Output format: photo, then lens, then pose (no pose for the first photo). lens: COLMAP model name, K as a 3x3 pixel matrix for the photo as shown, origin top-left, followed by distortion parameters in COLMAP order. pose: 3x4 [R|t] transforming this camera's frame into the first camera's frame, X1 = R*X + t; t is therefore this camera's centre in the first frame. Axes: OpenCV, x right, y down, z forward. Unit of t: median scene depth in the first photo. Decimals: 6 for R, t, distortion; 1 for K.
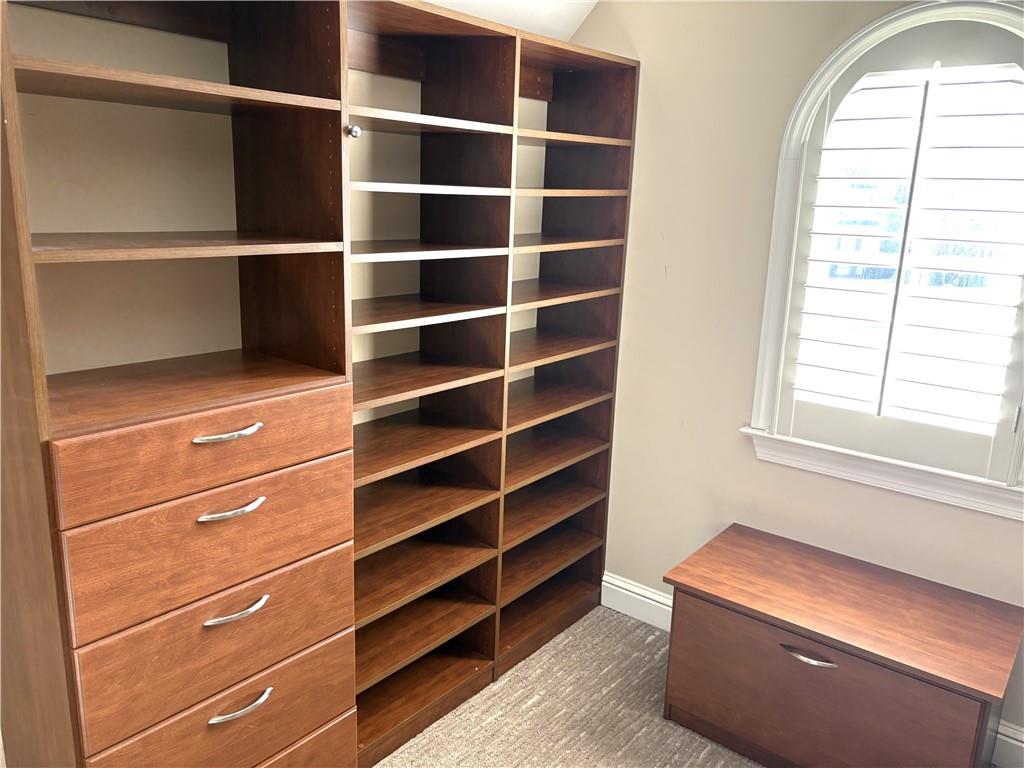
lens RADIAL K [[781.0, 0, 512.3], [0, 781.0, 375.5], [0, 0, 1]] dist [0.008289, 0.003704]
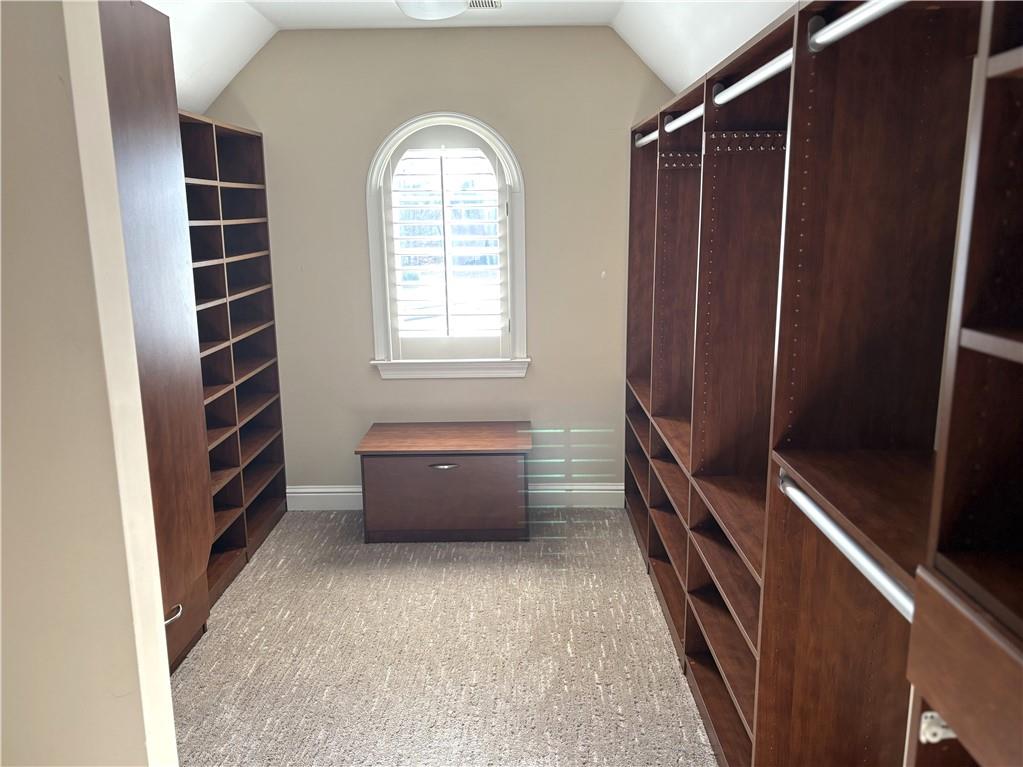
lens RADIAL K [[779.1, 0, 514.0], [0, 779.1, 388.6], [0, 0, 1]] dist [0.043890, -0.051212]
pose [[0.780437, -0.176213, 0.599889, -0.461867], [0.178627, 0.982313, 0.056159, 0.085722], [-0.599174, 0.063328, 0.798110, -0.475752]]
